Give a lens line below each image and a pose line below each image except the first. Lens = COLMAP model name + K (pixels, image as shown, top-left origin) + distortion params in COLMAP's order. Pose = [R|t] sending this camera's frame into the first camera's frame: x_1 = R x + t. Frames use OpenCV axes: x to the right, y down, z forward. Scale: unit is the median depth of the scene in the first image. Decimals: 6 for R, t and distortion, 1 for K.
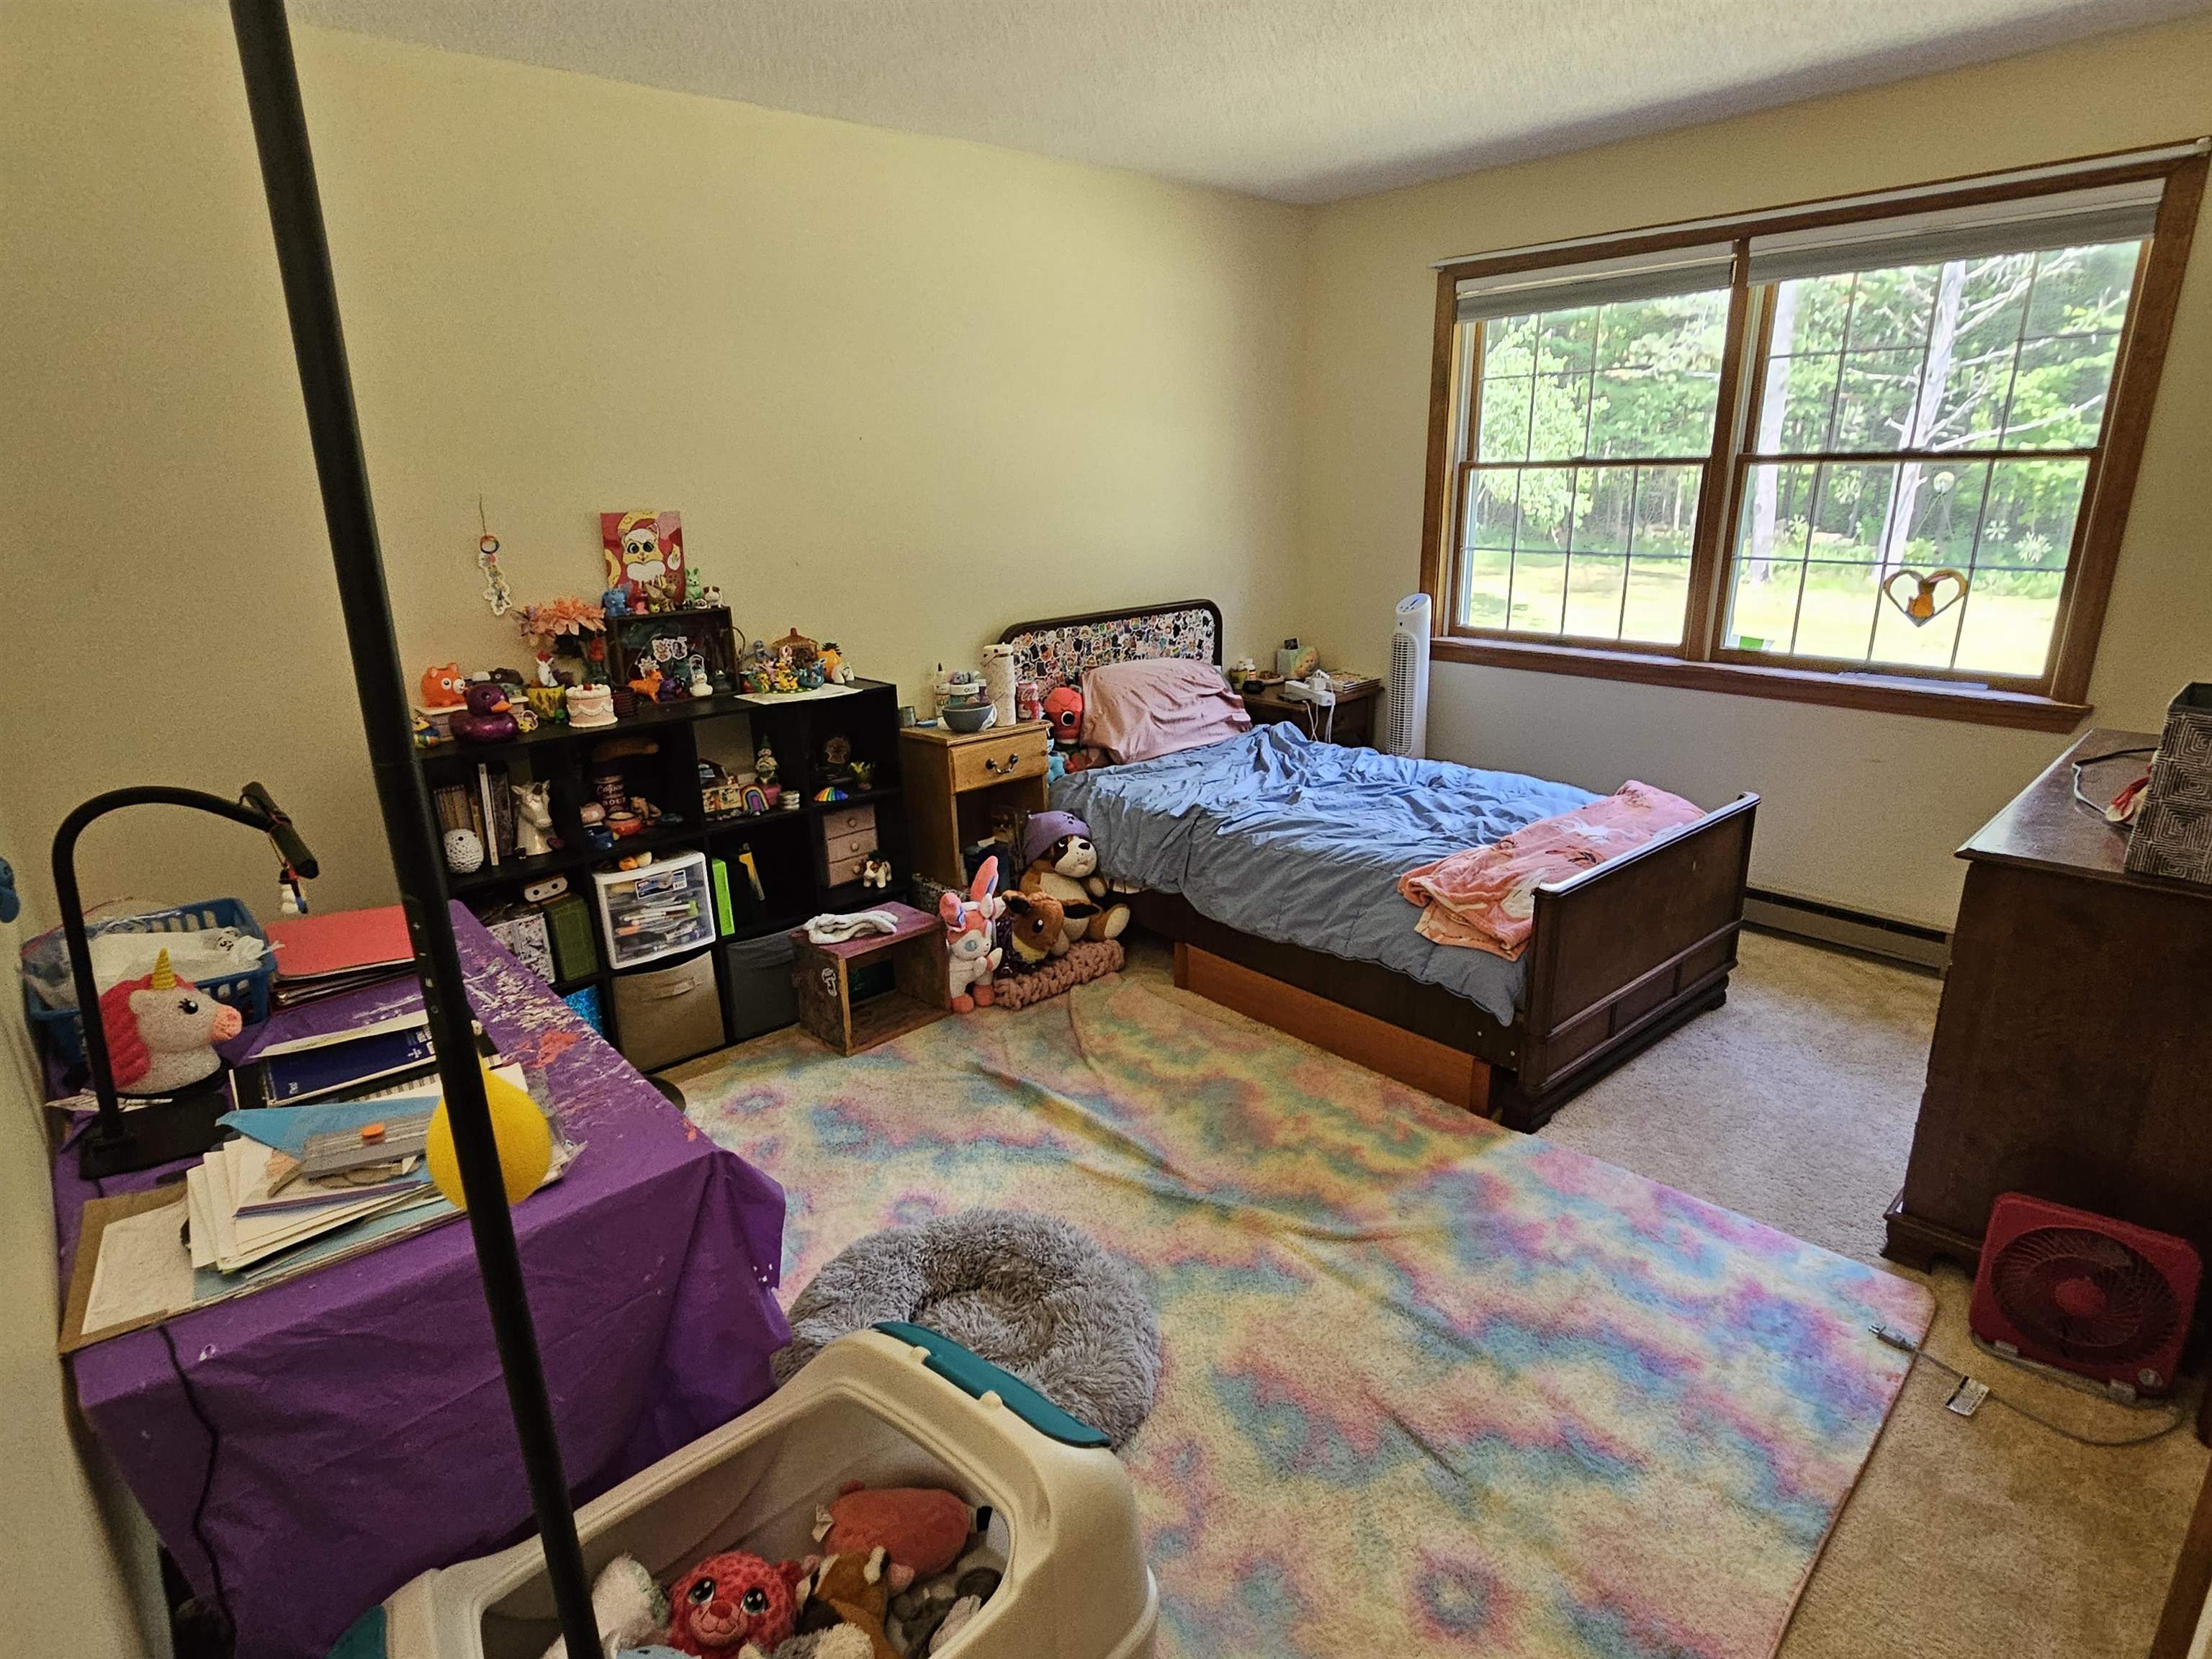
lens RADIAL K [[1169.5, 0, 1101.4], [0, 1169.5, 829.3], [0, 0, 1]] dist [0.005941, -0.000979]
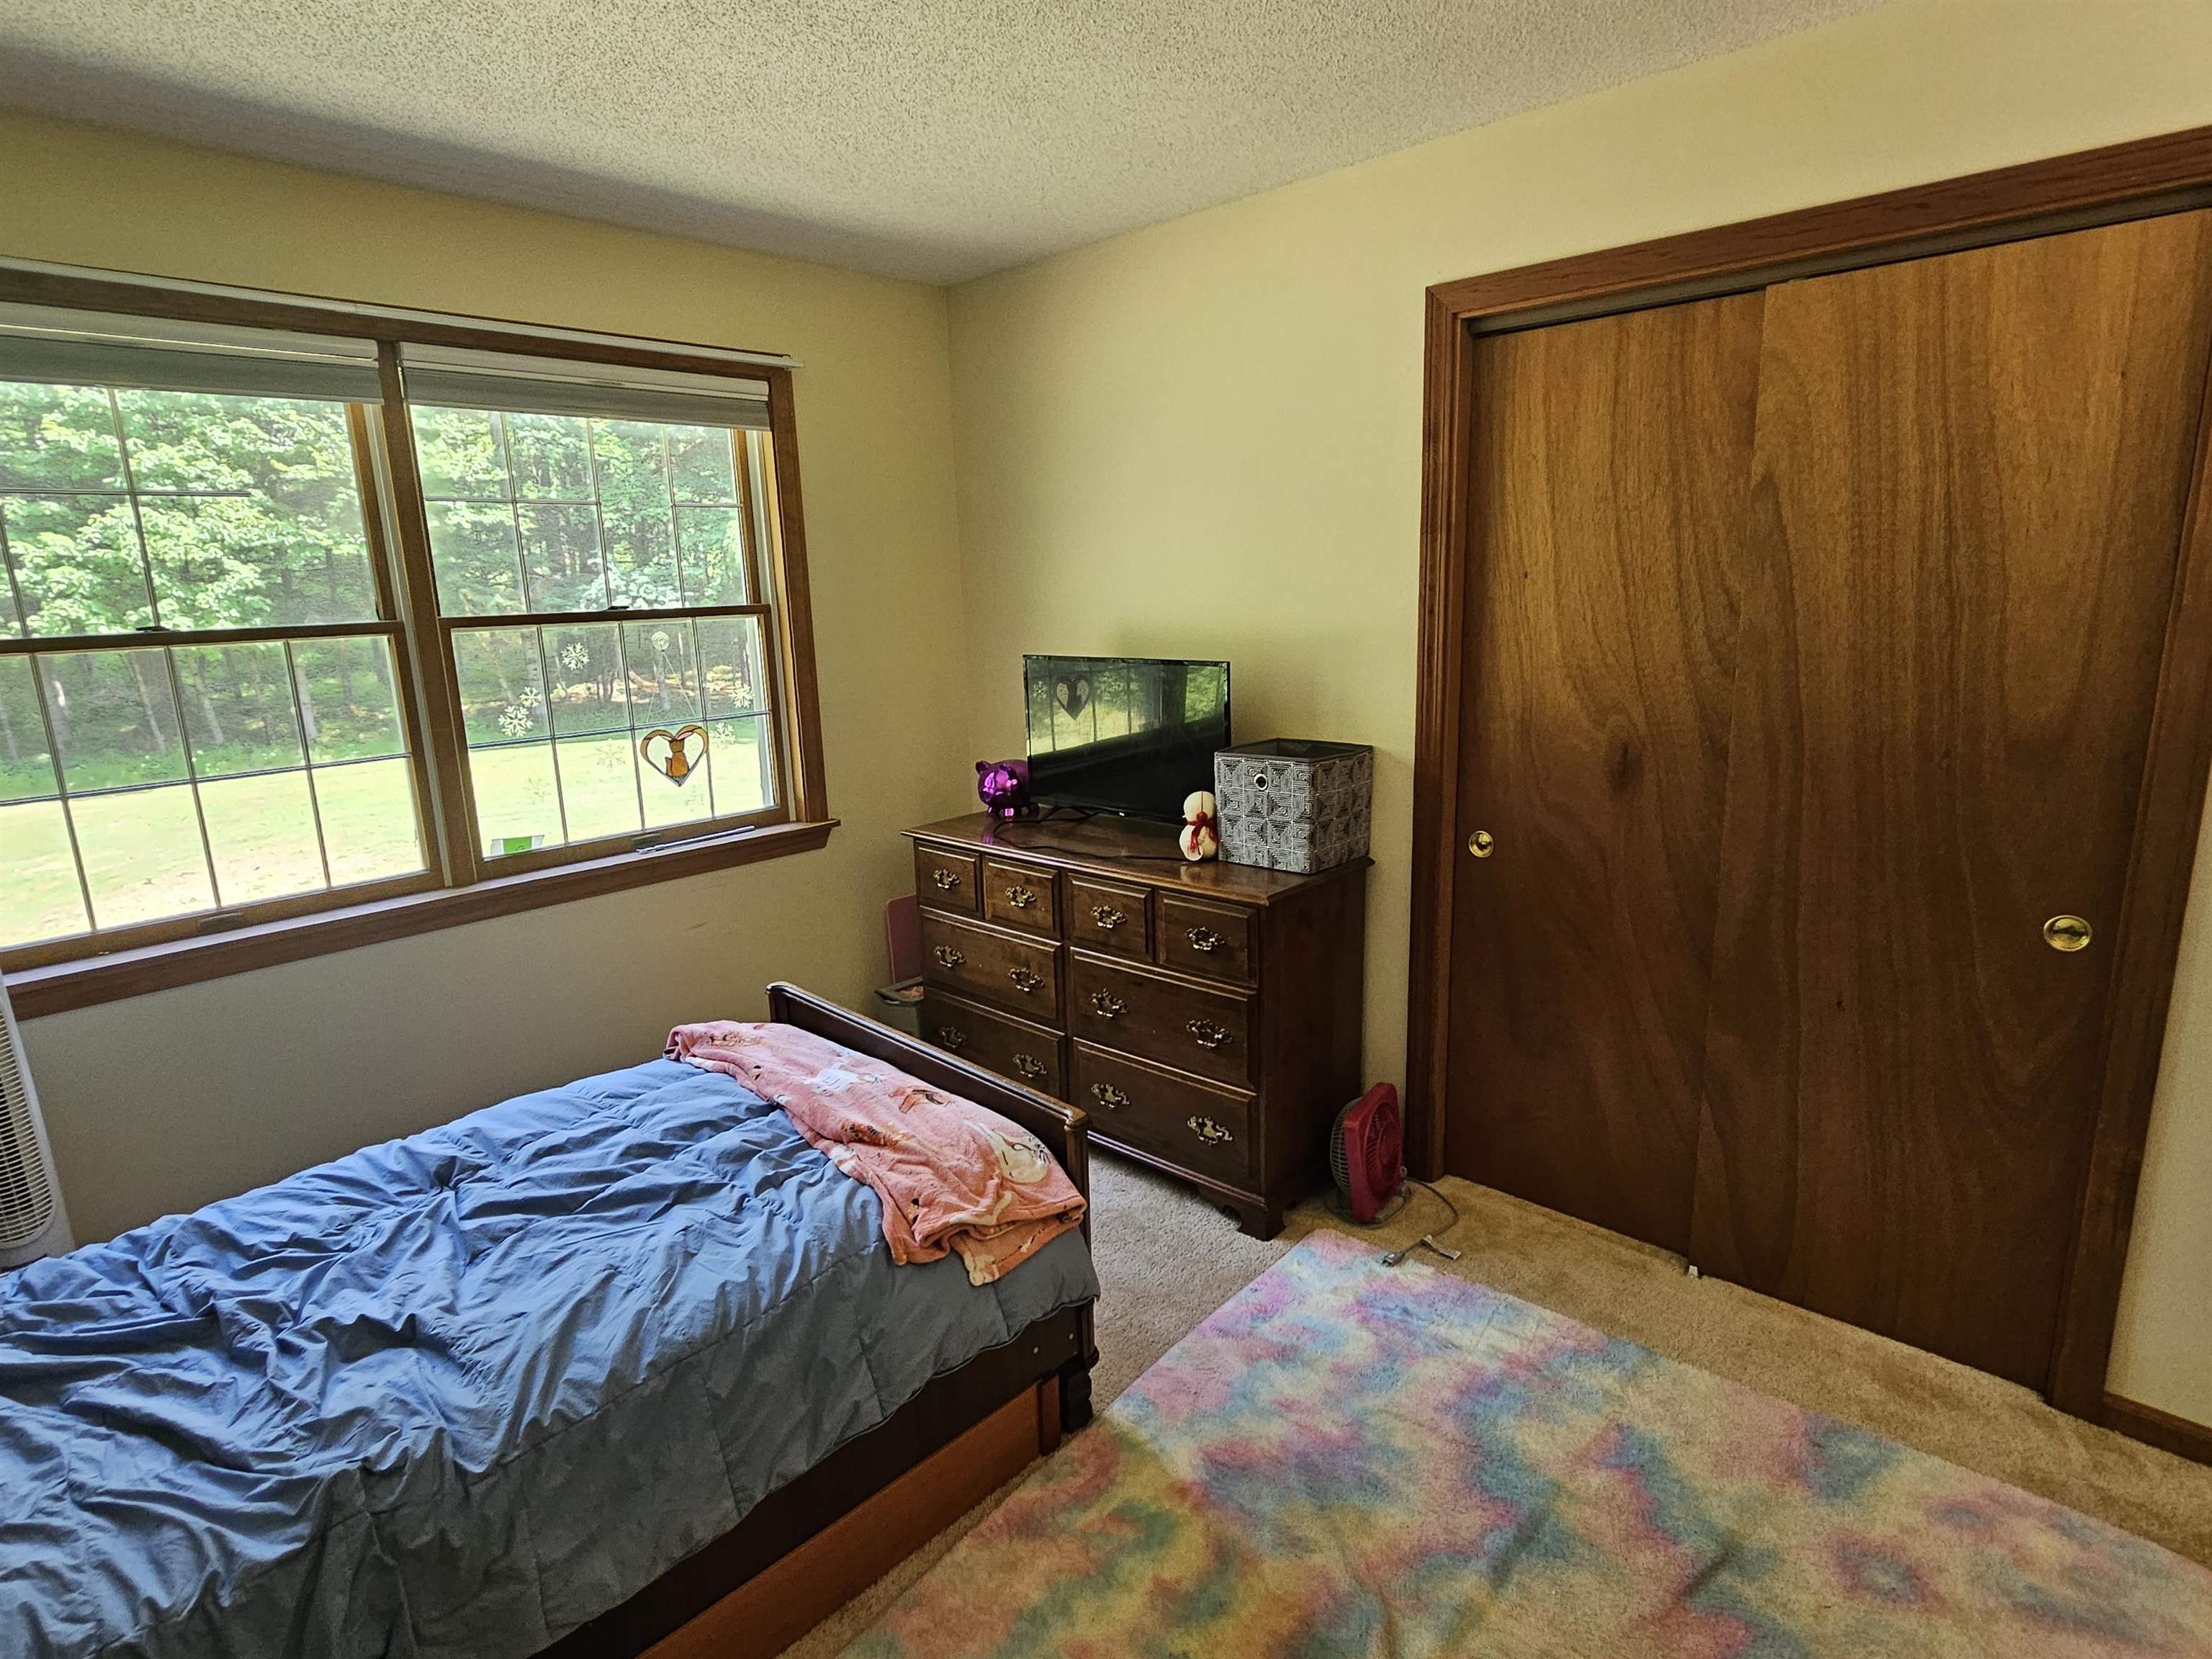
lens RADIAL K [[1169.5, 0, 1099.4], [0, 1169.5, 834.0], [0, 0, 1]] dist [0.005941, -0.000979]
pose [[-0.067463, -0.191070, 0.979255, -0.285086], [0.327380, 0.922910, 0.202630, -0.218968], [-0.942481, 0.334258, 0.000290, 0.689114]]
